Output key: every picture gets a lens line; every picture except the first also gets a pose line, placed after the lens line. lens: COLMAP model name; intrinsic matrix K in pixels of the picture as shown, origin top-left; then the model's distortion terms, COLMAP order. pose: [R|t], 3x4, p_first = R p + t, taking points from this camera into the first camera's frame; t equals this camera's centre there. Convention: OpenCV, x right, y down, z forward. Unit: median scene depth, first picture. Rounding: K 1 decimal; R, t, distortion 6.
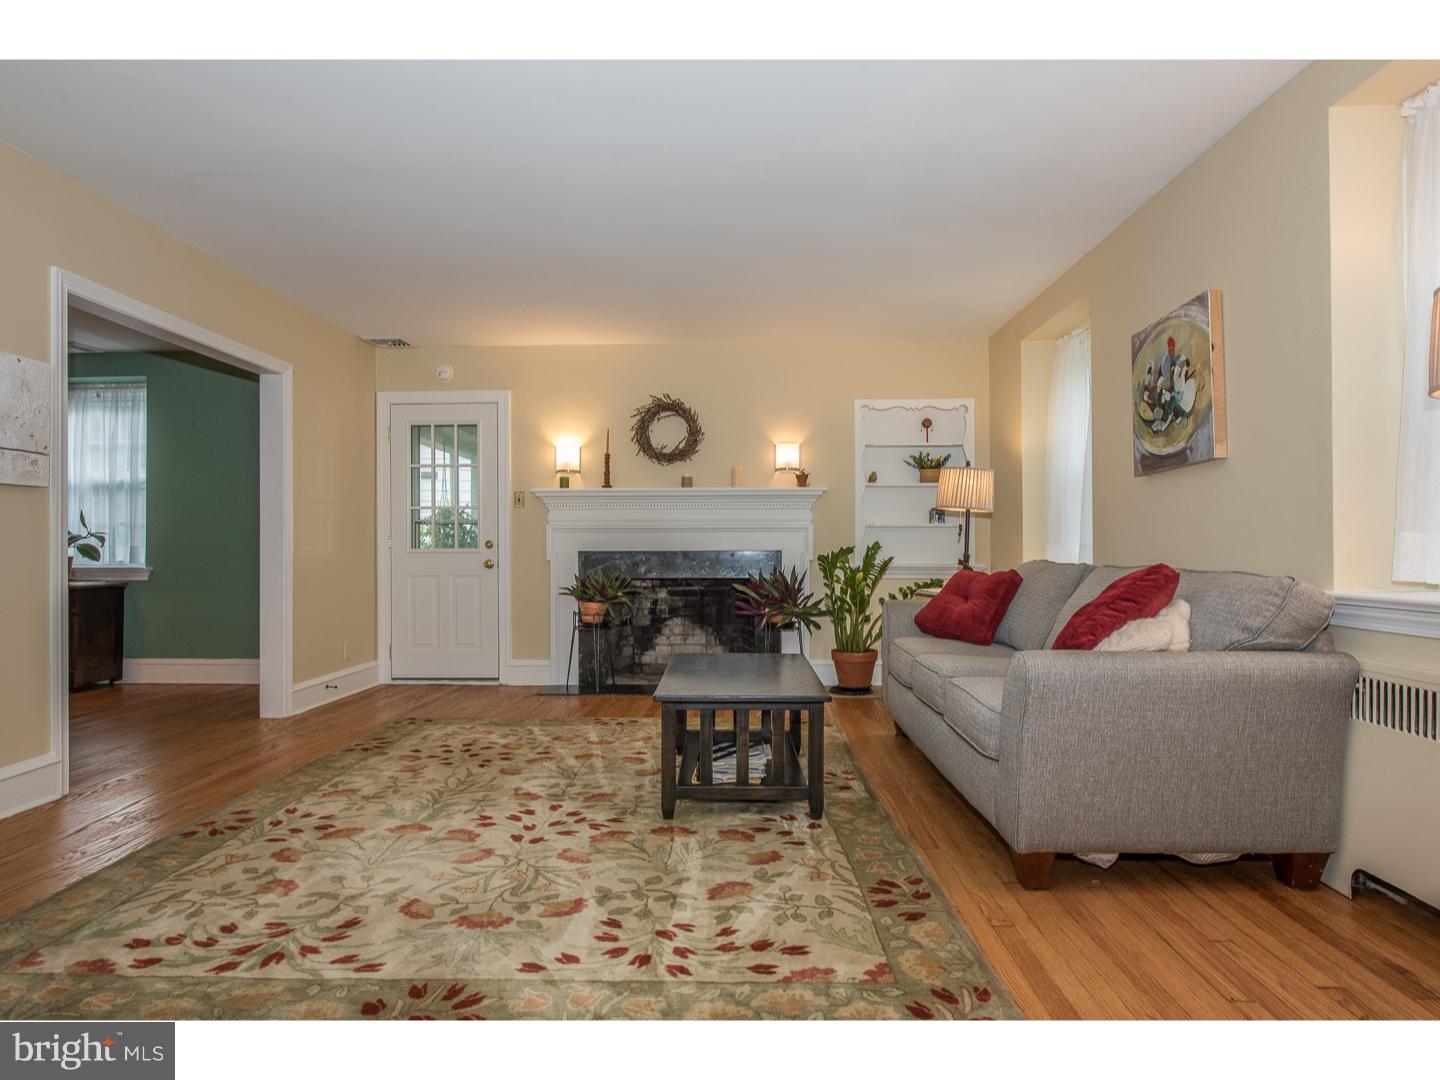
lens RADIAL K [[864.3, 0, 724.8], [0, 864.3, 544.3], [0, 0, 1]] dist [-0.000229, -0.001885]
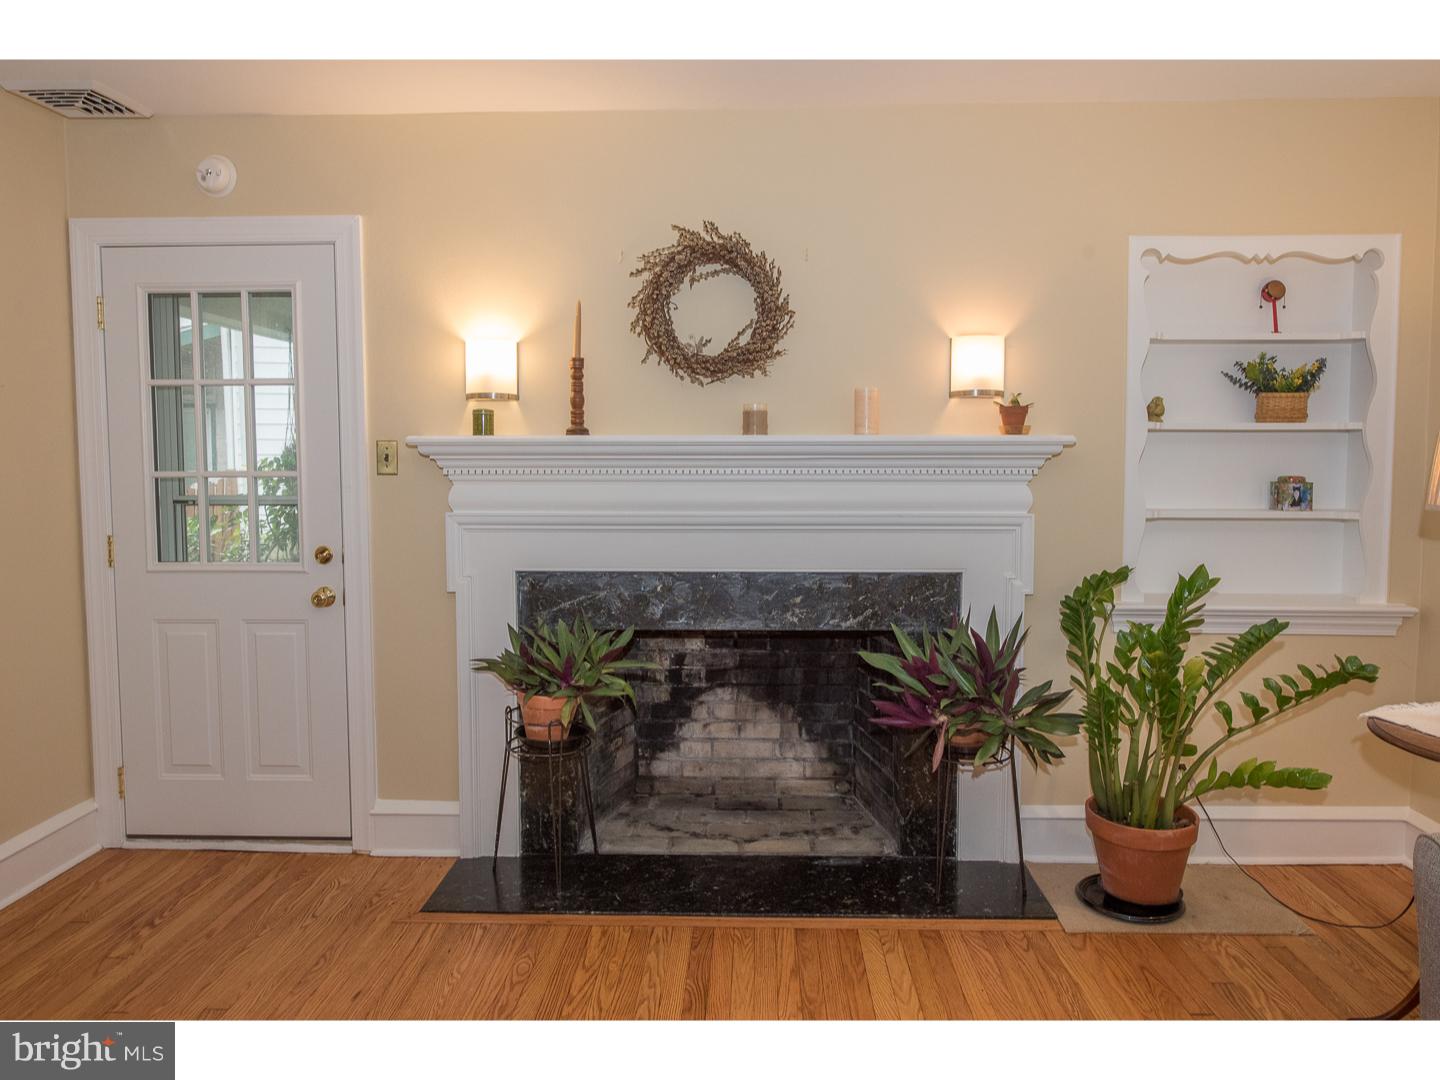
lens RADIAL K [[1004.3, 0, 733.7], [0, 1004.3, 509.2], [0, 0, 1]] dist [0.004209, -0.000812]
pose [[0.999992, 0.001588, 0.003603, -0.068185], [-0.001818, 0.997895, 0.064832, -0.072661], [-0.003492, -0.064838, 0.997890, 0.569943]]
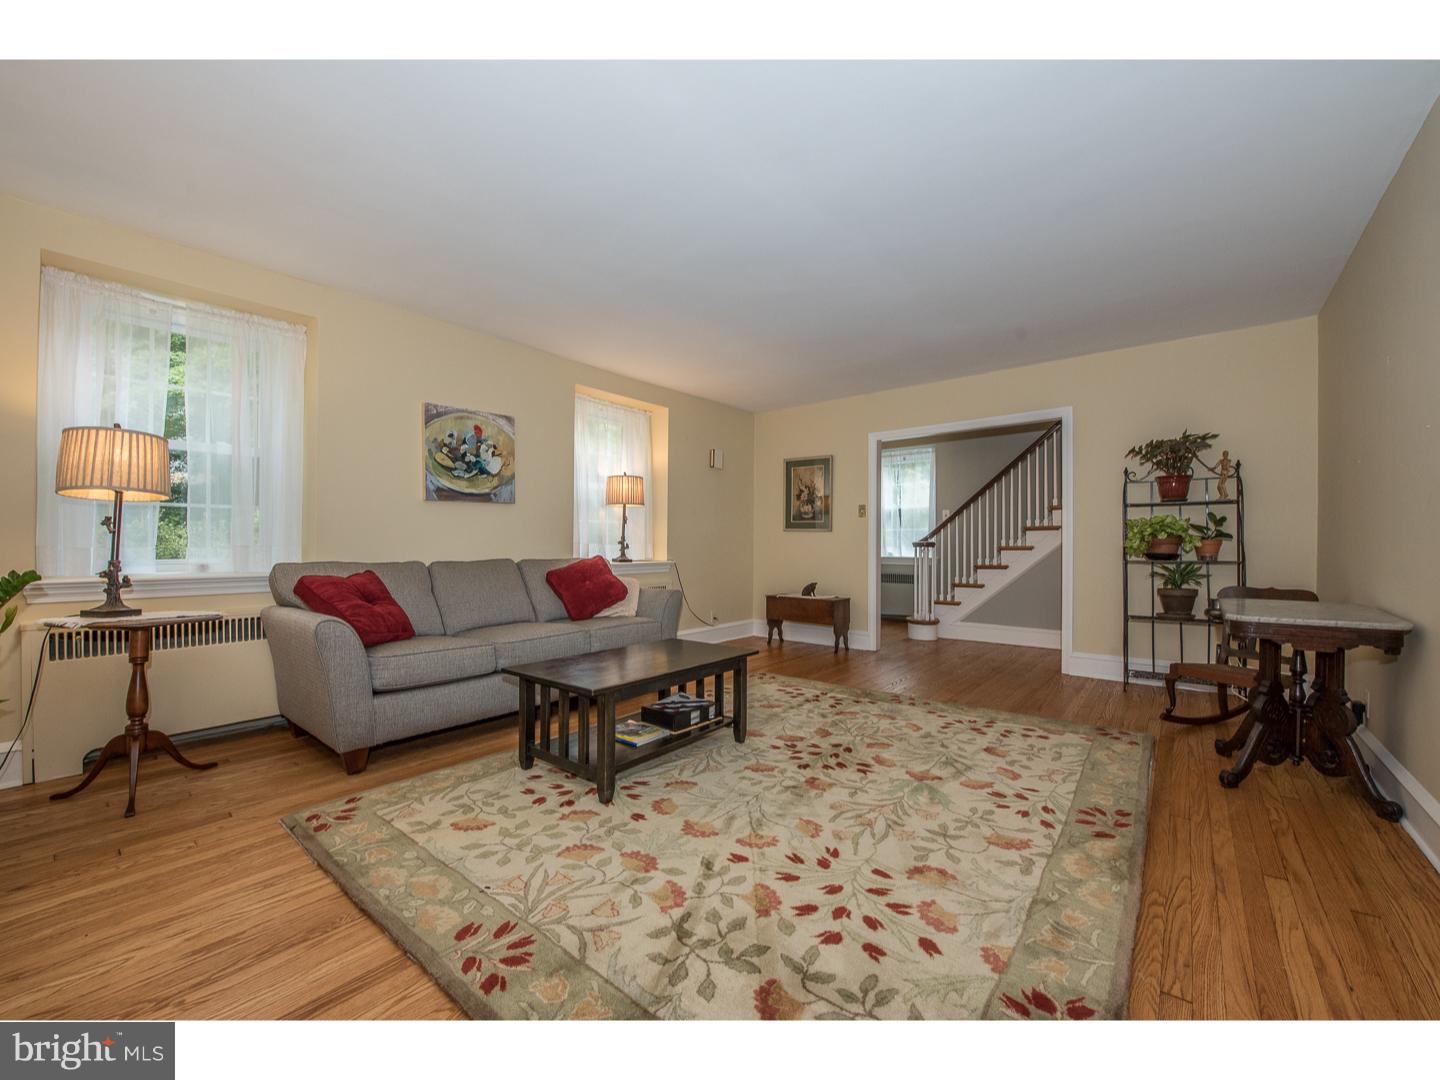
lens RADIAL K [[575.9, 0, 718.3], [0, 575.9, 540.1], [0, 0, 1]] dist [-0.015606, -0.000368]
pose [[-0.795043, 0.001373, 0.606552, -0.412326], [-0.004920, 0.999950, -0.008713, -0.003789], [-0.606534, -0.009912, -0.794996, 1.200690]]
